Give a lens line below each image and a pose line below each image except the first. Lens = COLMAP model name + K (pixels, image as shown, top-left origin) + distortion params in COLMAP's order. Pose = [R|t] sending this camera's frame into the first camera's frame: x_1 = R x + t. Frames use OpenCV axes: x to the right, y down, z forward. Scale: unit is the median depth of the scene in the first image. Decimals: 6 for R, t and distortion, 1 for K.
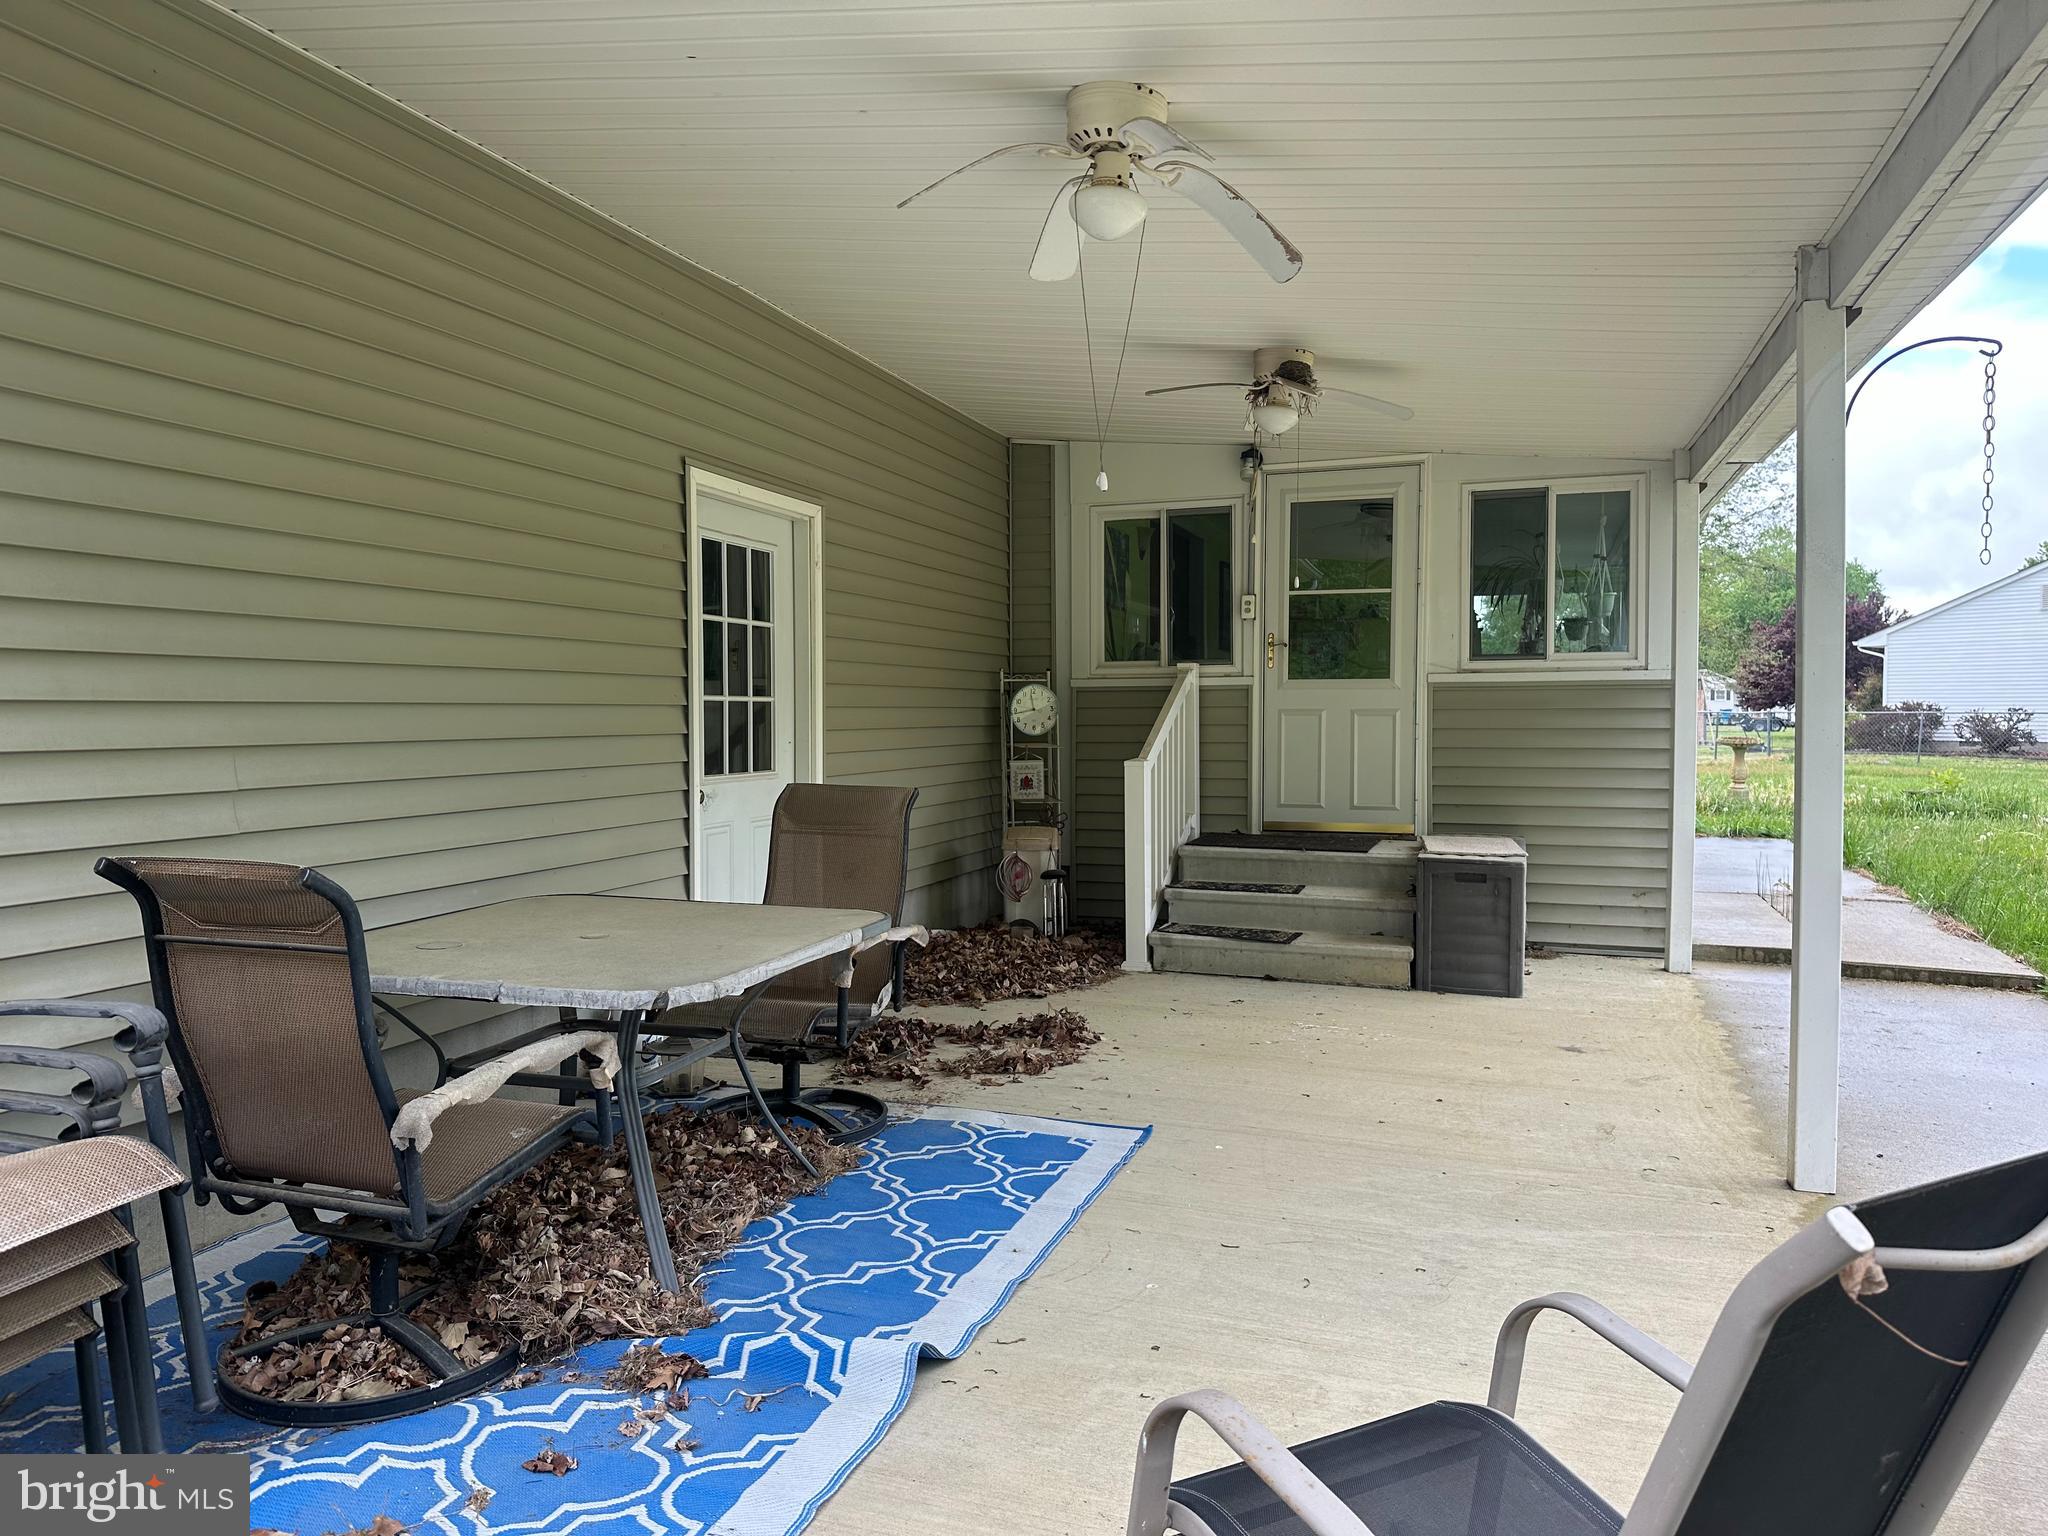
lens RADIAL K [[1452.5, 0, 1021.5], [0, 1452.5, 767.4], [0, 0, 1]] dist [0.054315, -0.067048]
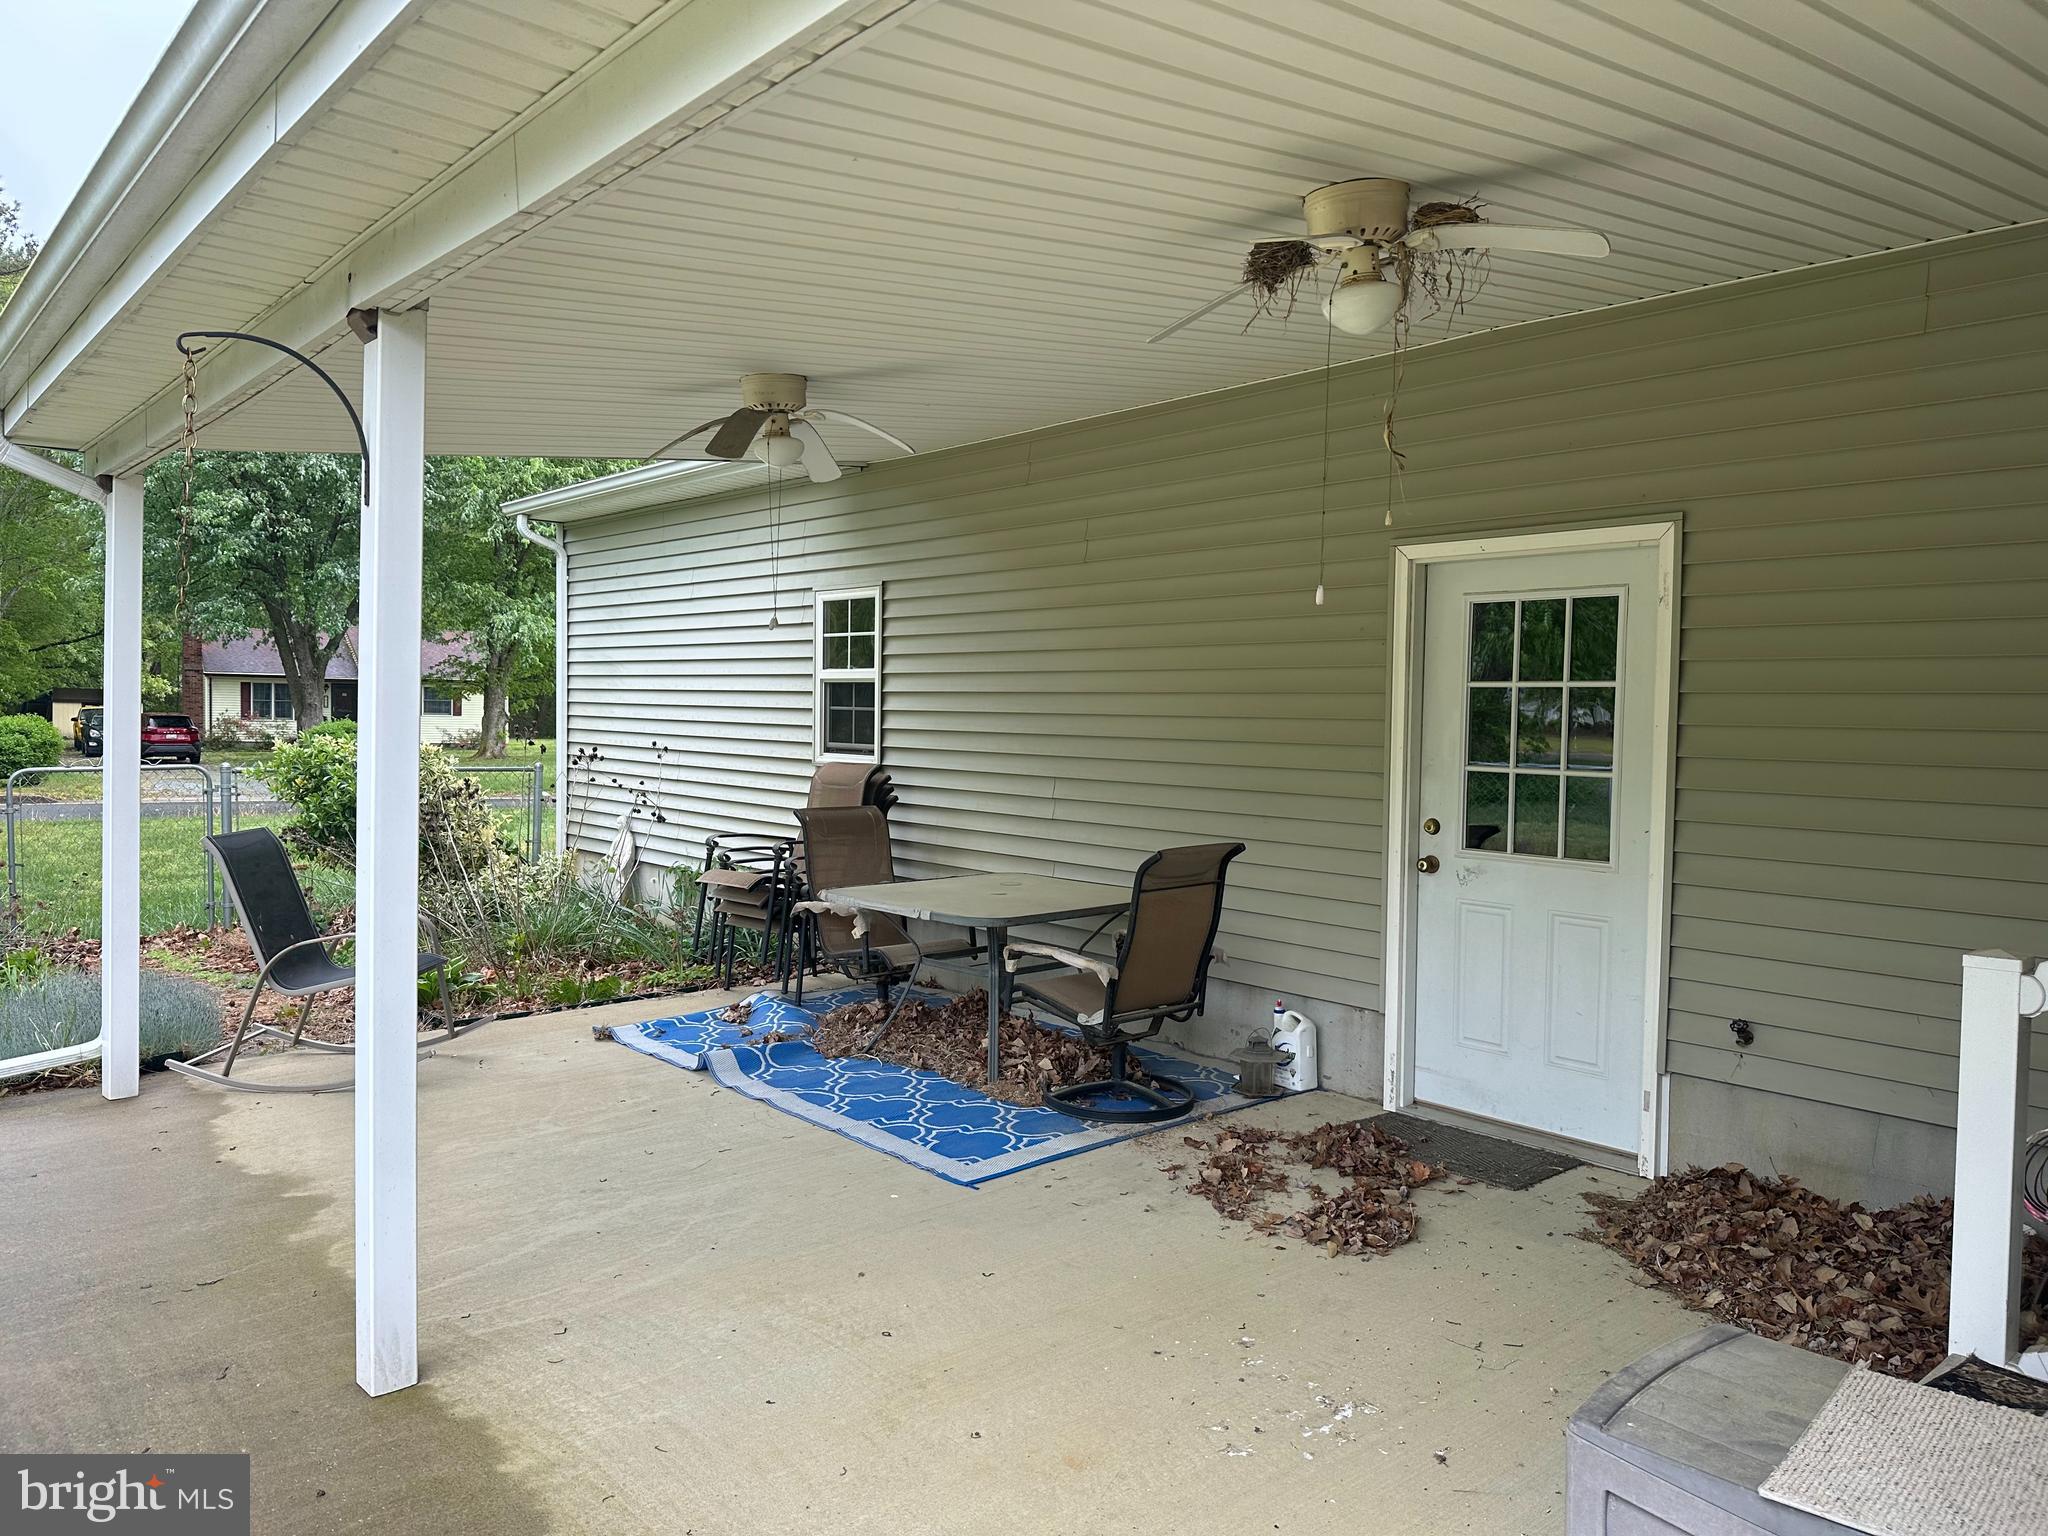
lens RADIAL K [[1452.5, 0, 1023.4], [0, 1452.5, 764.4], [0, 0, 1]] dist [0.054315, -0.067048]
pose [[-0.501674, 0.026477, -0.864651, 1.071028], [-0.056932, 0.996354, 0.063542, -0.132215], [0.863181, 0.081104, -0.498338, 1.706634]]
